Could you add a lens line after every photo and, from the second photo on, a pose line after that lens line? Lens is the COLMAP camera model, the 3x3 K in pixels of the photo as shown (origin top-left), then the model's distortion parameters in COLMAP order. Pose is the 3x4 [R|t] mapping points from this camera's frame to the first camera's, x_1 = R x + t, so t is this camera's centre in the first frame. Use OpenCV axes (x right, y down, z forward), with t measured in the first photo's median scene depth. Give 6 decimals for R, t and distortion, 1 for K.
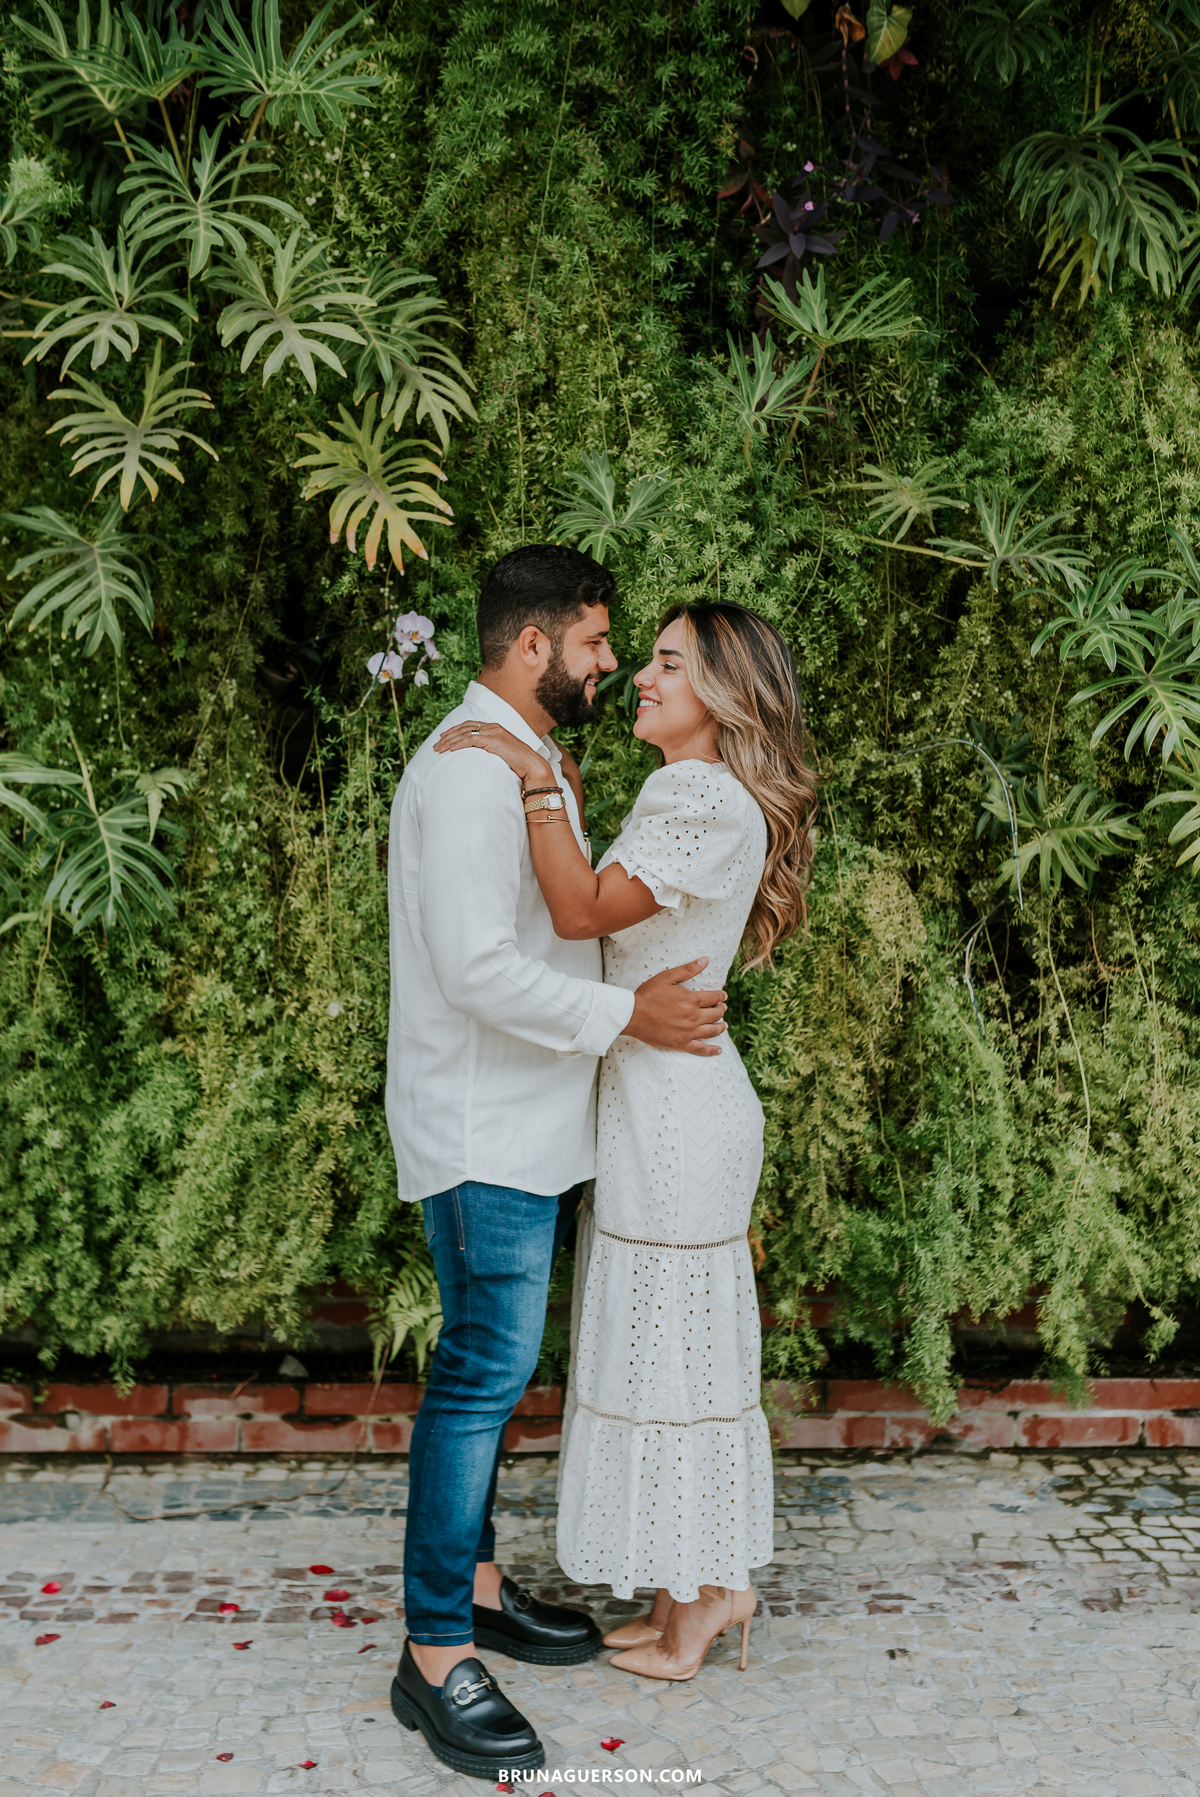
lens RADIAL K [[1835.4, 0, 582.2], [0, 1835.4, 876.3], [0, 0, 1]] dist [-0.007134, 0.004197]
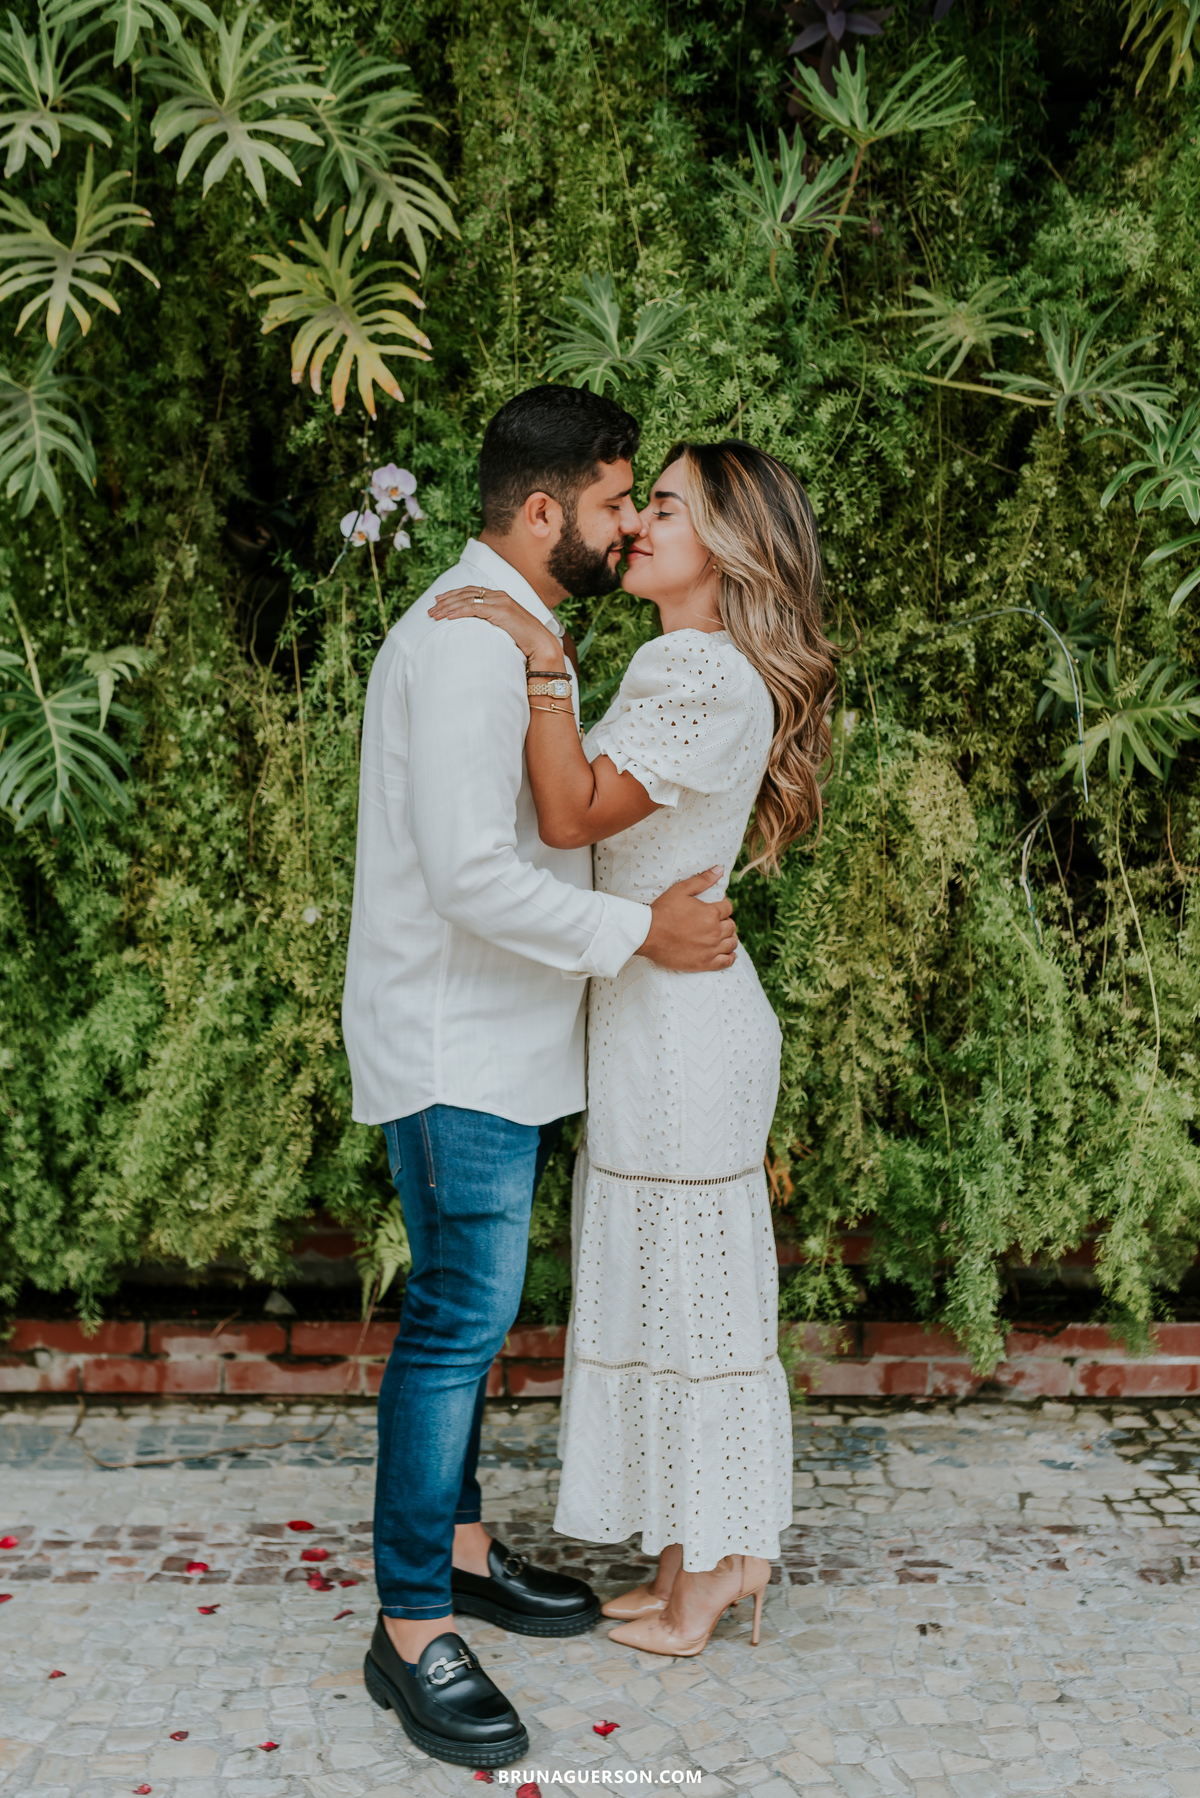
lens RADIAL K [[1924.0, 0, 560.8], [0, 1924.0, 927.6], [0, 0, 1]] dist [-0.000759, -0.002357]
pose [[0.999152, -0.000344, -0.041178, 0.025583], [0.003621, 0.996827, 0.079514, 0.003828], [0.041020, -0.079595, 0.995983, 0.066180]]
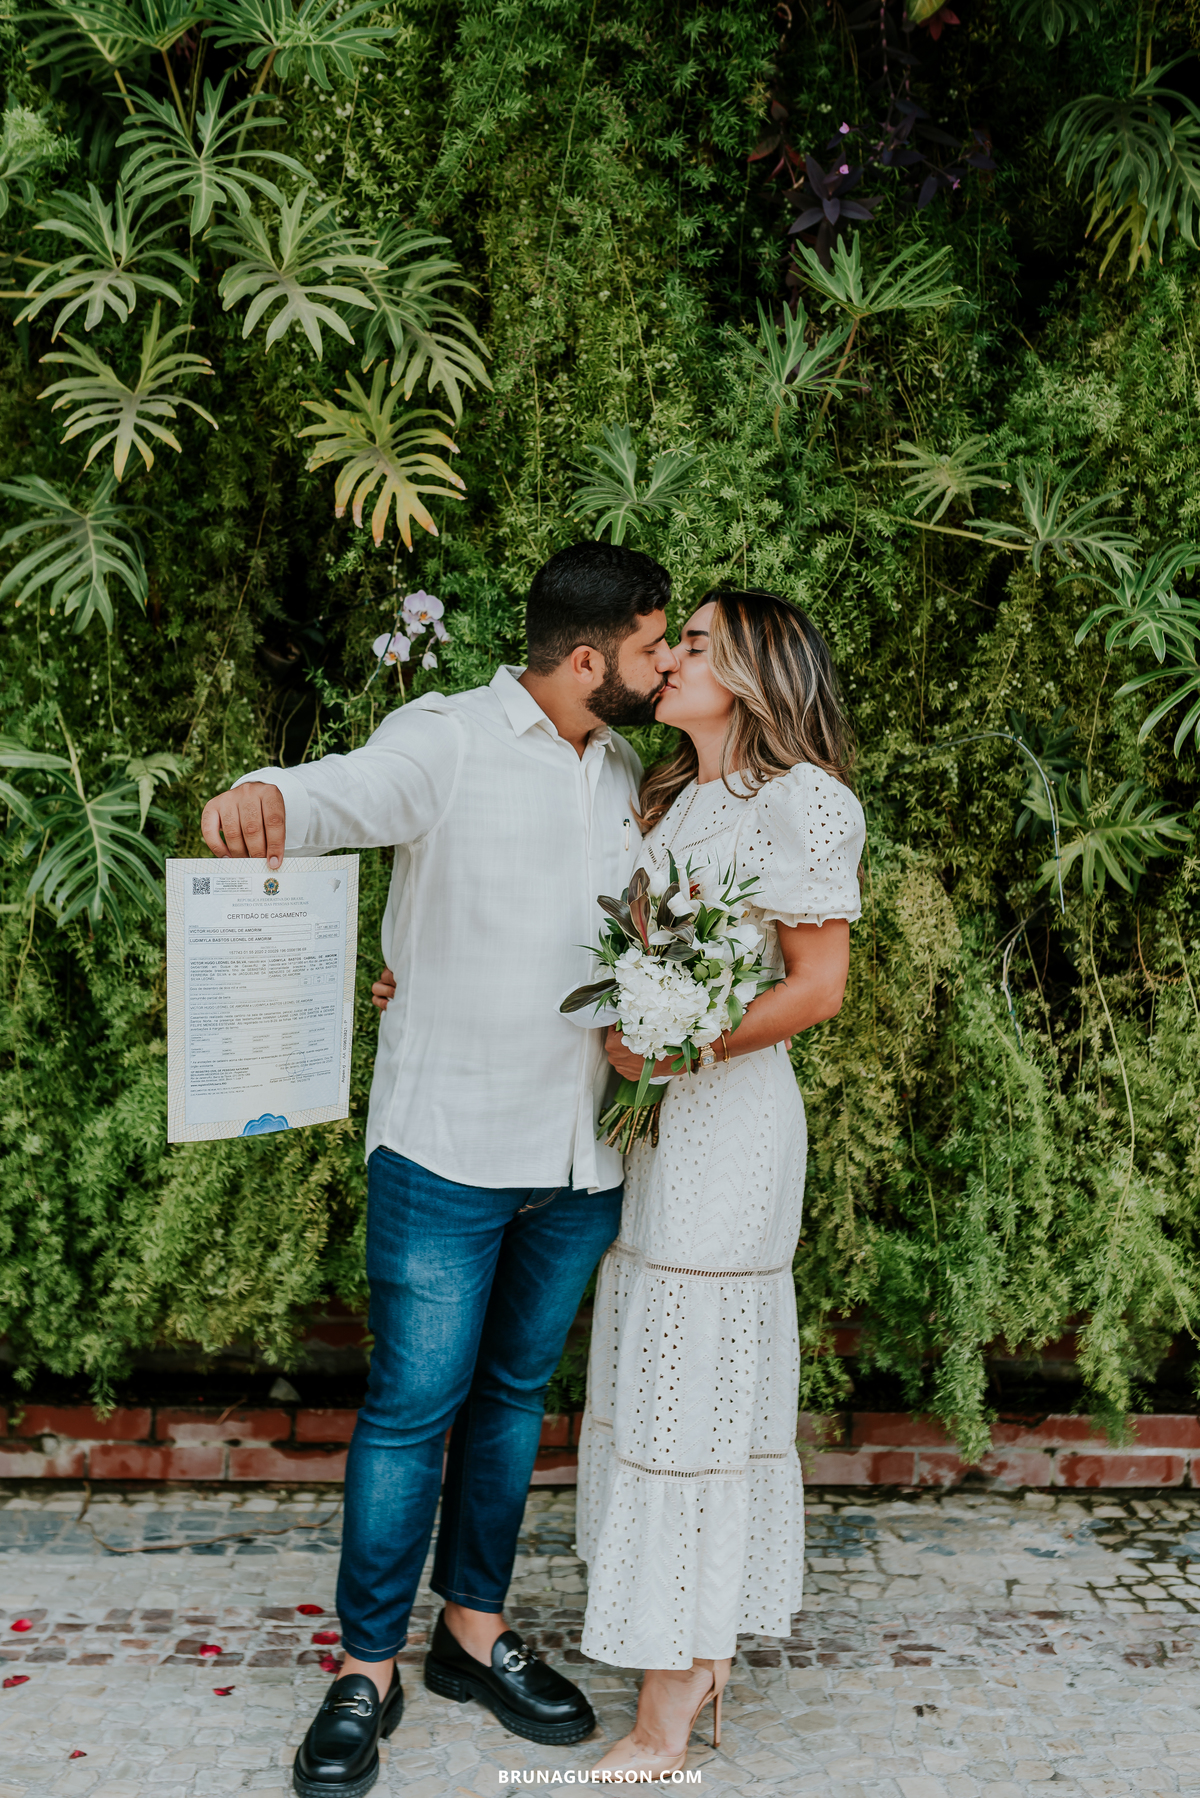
lens RADIAL K [[1910.9, 0, 588.3], [0, 1910.9, 836.8], [0, 0, 1]] dist [-0.008086, 0.007507]
pose [[0.999915, 0.011622, -0.005901, 0.000969], [-0.011739, 0.999728, -0.020150, 0.001427], [0.005666, 0.020217, 0.999780, 0.017079]]
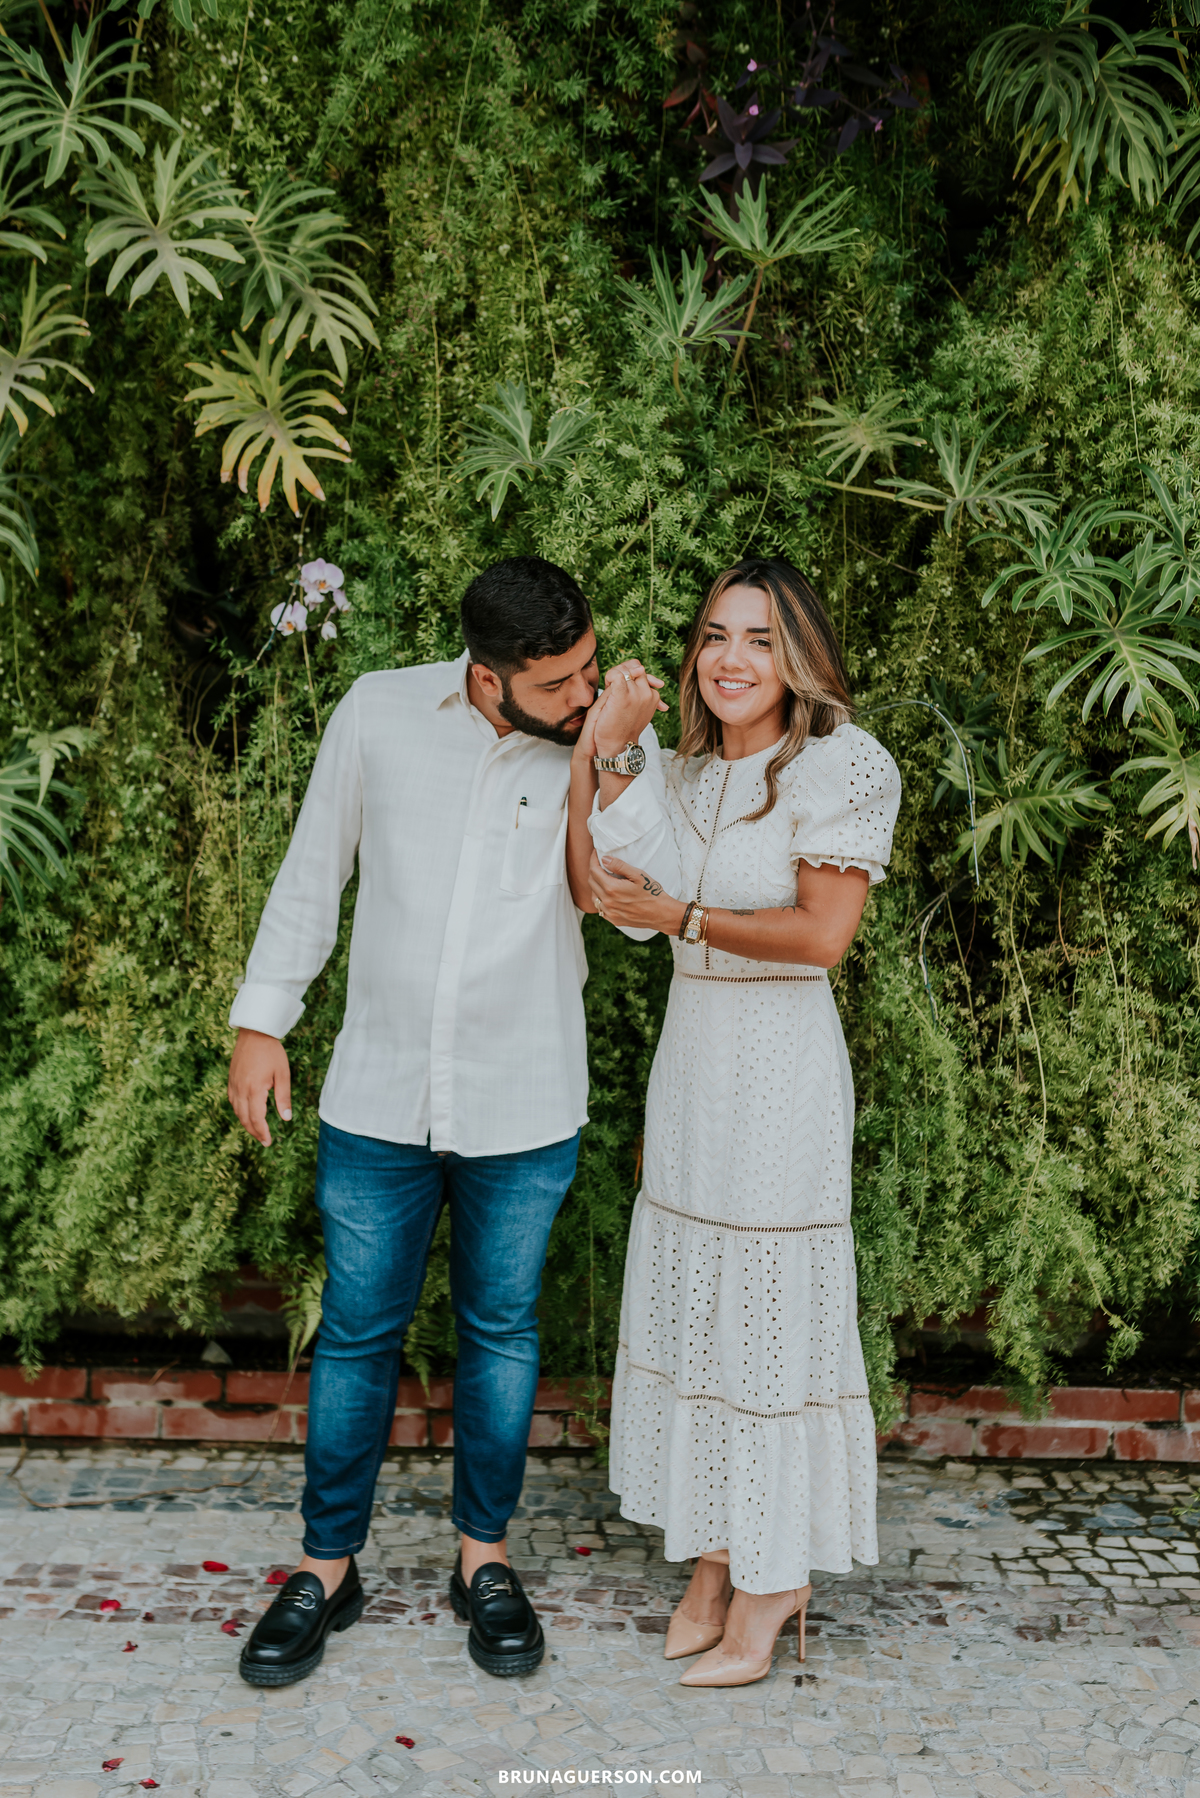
lens RADIAL K [[1820.1, 0, 550.2], [0, 1820.1, 935.9], [0, 0, 1]] dist [0.000750, -0.011857]
pose [[0.998182, 0.011808, -0.059111, 0.079003], [-0.009230, 0.999002, 0.043695, 0.005623], [0.059568, -0.043070, 0.997295, 0.072687]]
